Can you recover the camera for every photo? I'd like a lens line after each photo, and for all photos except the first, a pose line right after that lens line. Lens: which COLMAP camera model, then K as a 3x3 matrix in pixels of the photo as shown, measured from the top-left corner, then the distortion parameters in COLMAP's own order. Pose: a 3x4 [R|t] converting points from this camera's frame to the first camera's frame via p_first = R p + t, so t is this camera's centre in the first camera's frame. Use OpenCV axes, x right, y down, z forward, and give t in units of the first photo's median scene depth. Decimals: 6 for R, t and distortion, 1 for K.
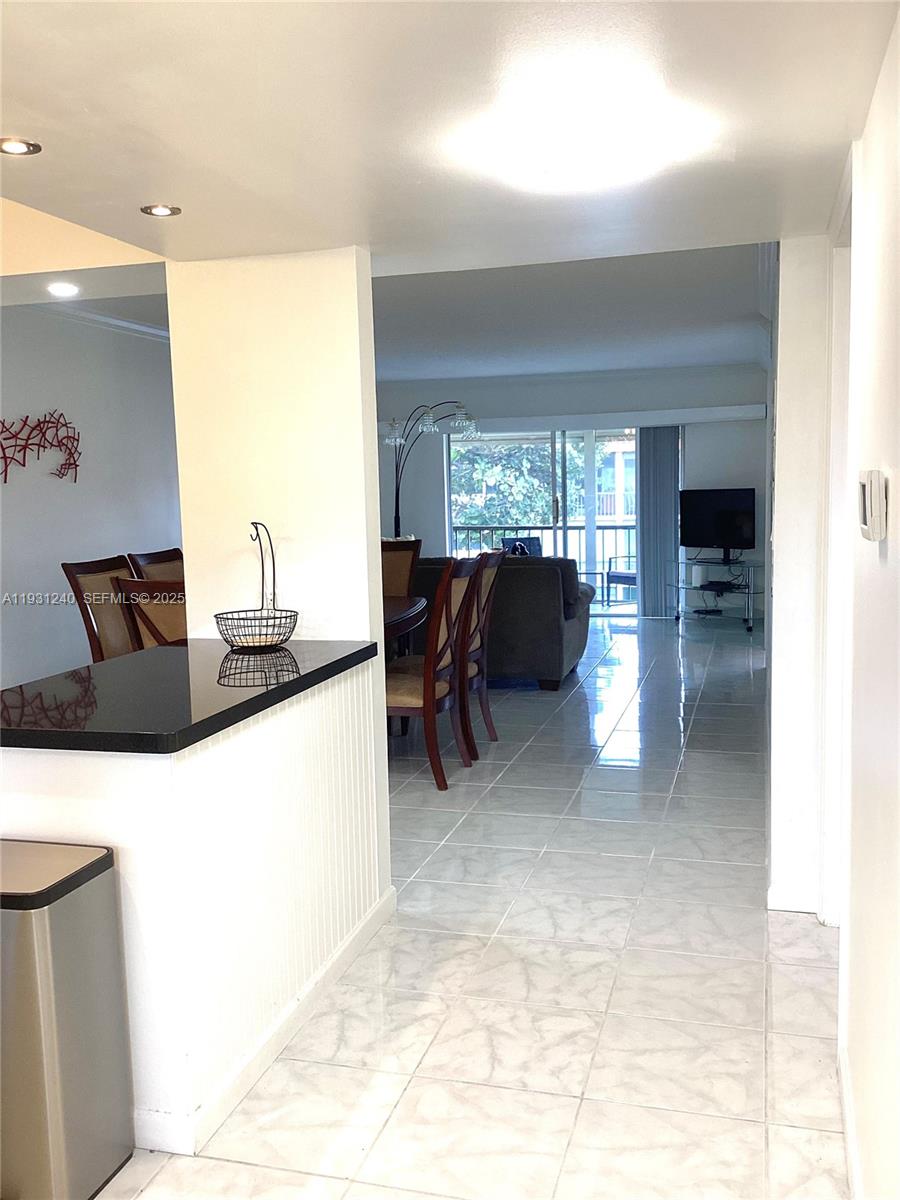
lens RADIAL K [[1080.6, 0, 448.5], [0, 1080.6, 609.5], [0, 0, 1]] dist [0.070231, -0.033288]
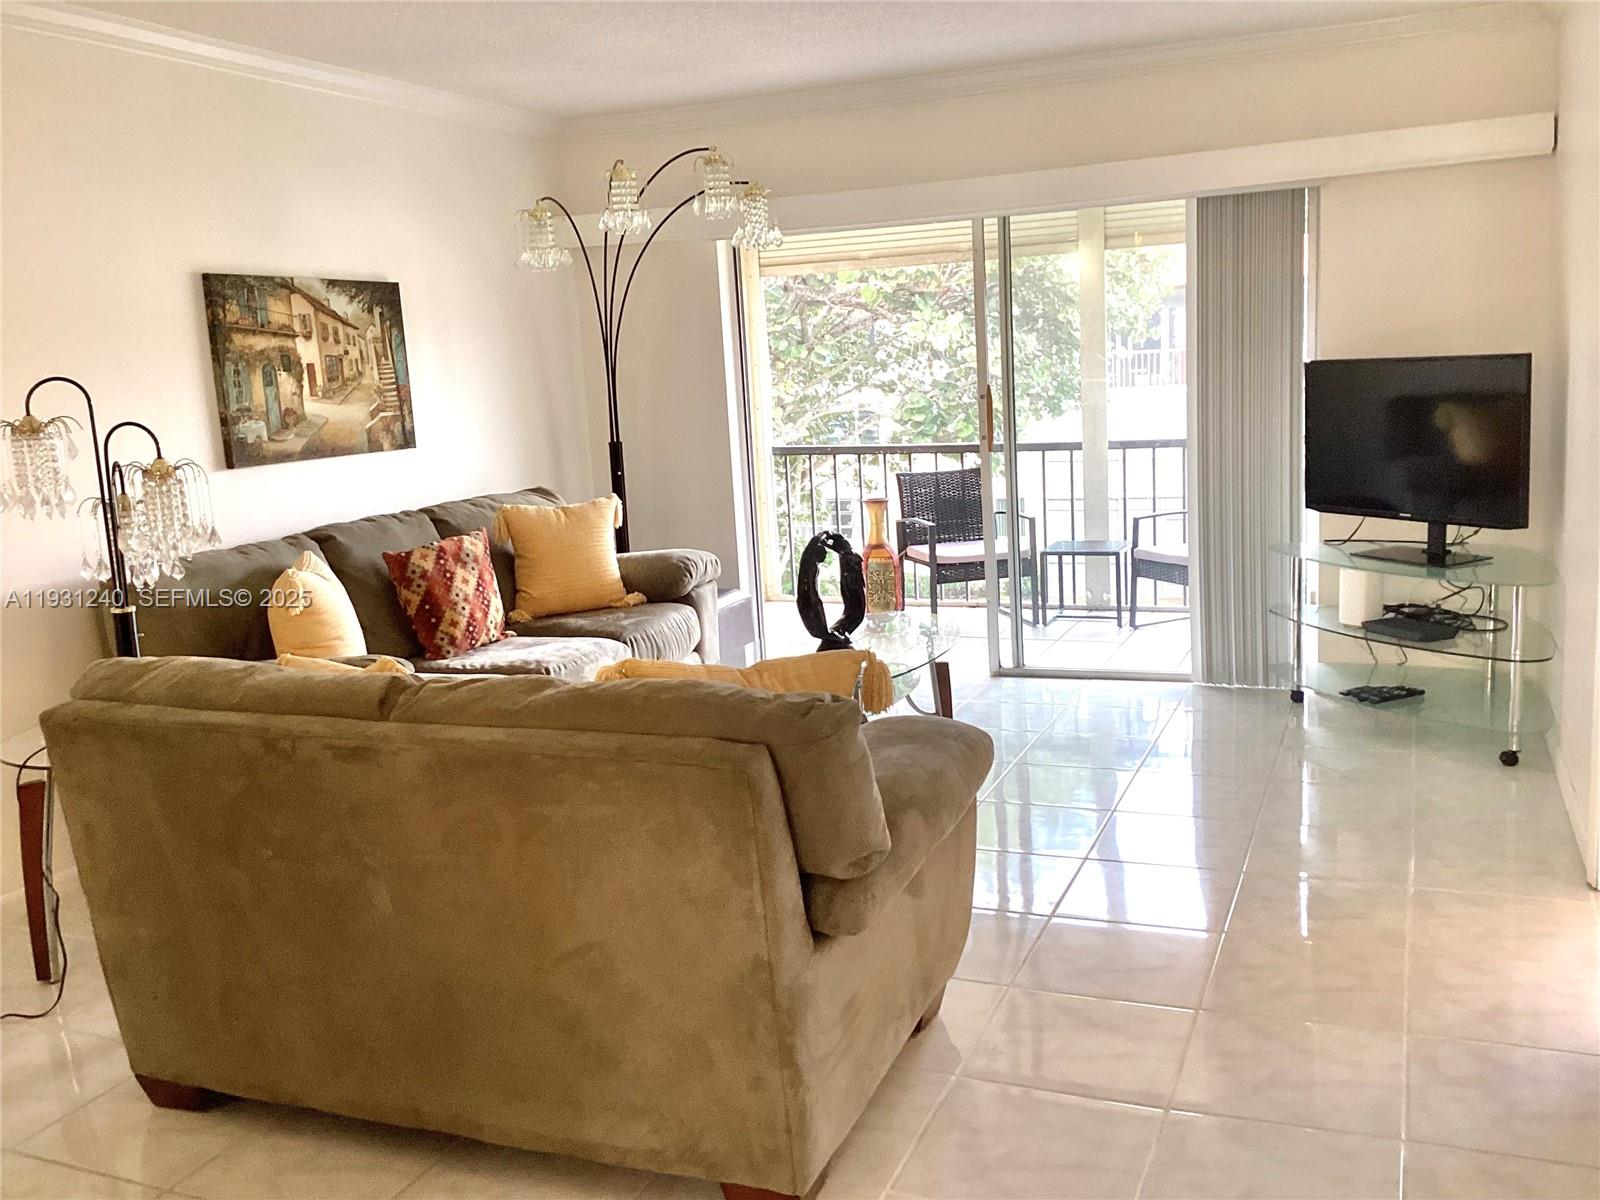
lens RADIAL K [[1440.8, 0, 797.4], [0, 1440.8, 583.9], [0, 0, 1]] dist [0.070231, -0.033288]
pose [[0.992284, -0.007895, -0.123733, 0.101528], [0.014072, 0.998693, 0.049129, -0.061191], [0.123183, -0.050491, 0.991099, 0.480412]]
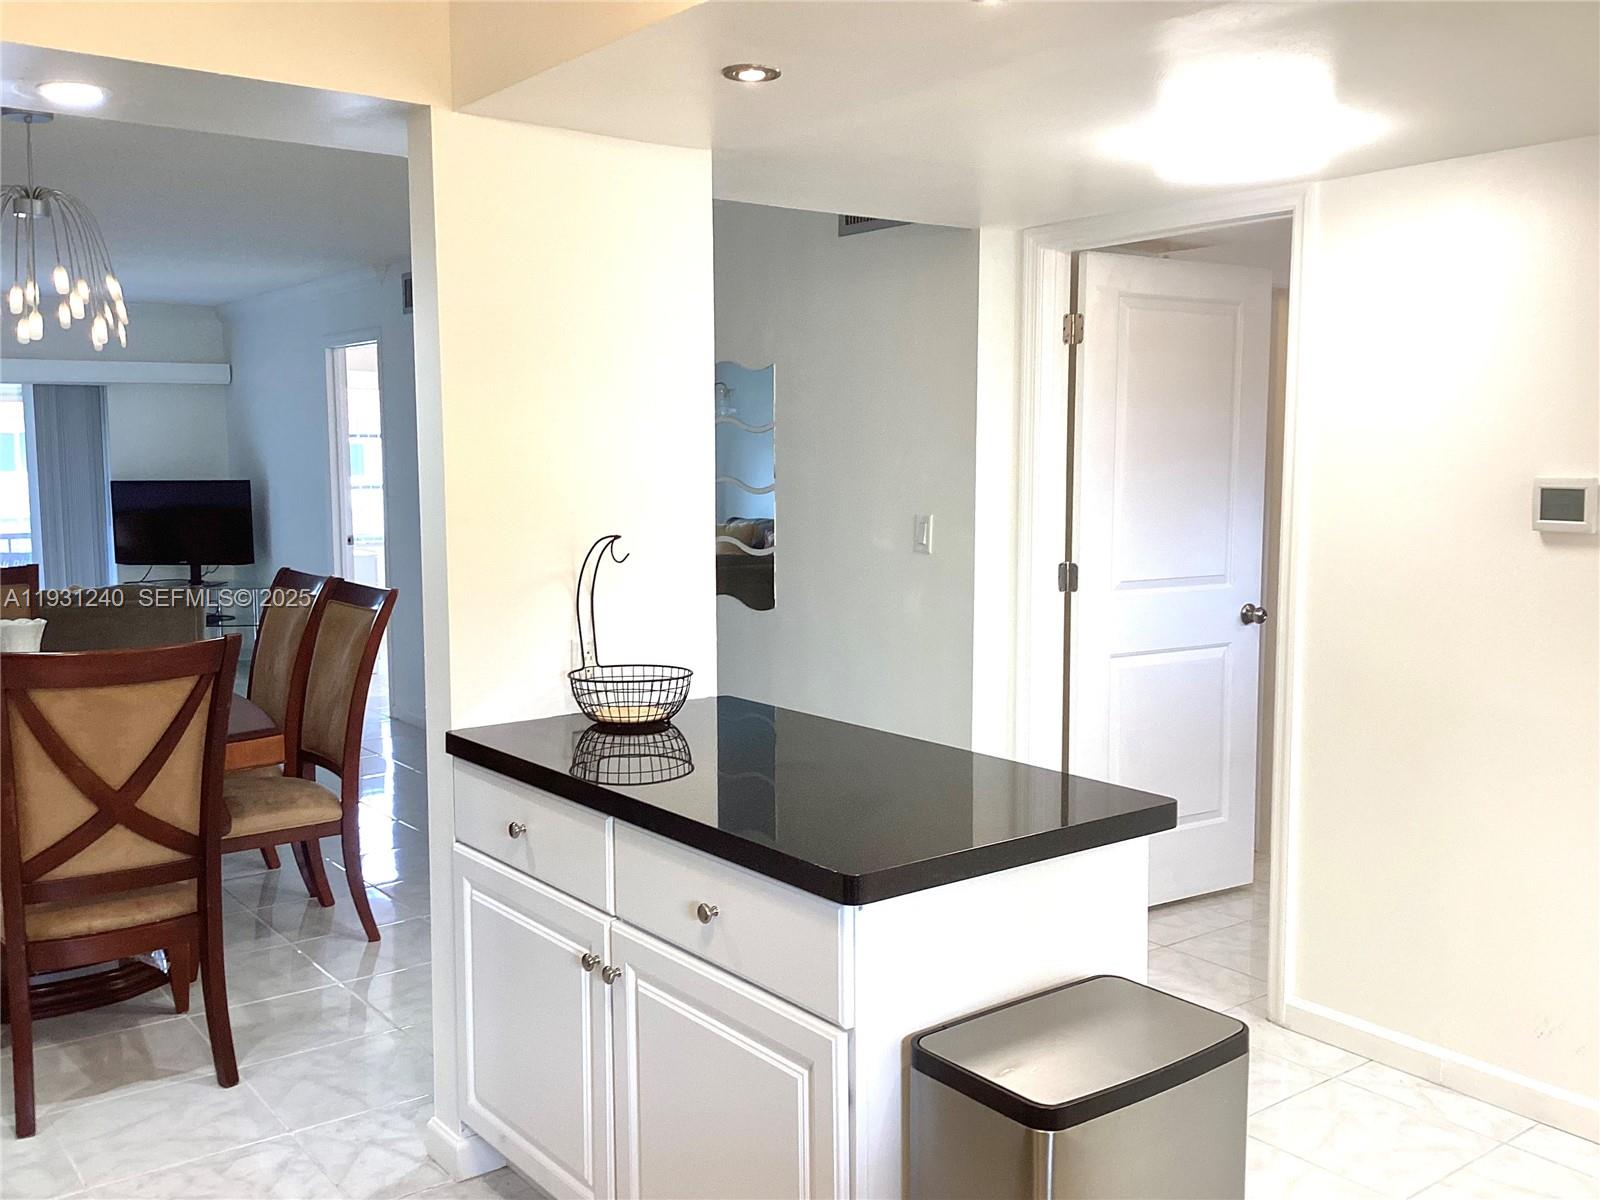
lens RADIAL K [[1440.8, 0, 794.8], [0, 1440.8, 596.9], [0, 0, 1]] dist [0.070231, -0.033288]
pose [[0.597018, -0.060628, 0.799934, -0.263887], [0.083538, 0.996418, 0.013173, -0.015053], [-0.797867, 0.058960, 0.599944, 0.124331]]
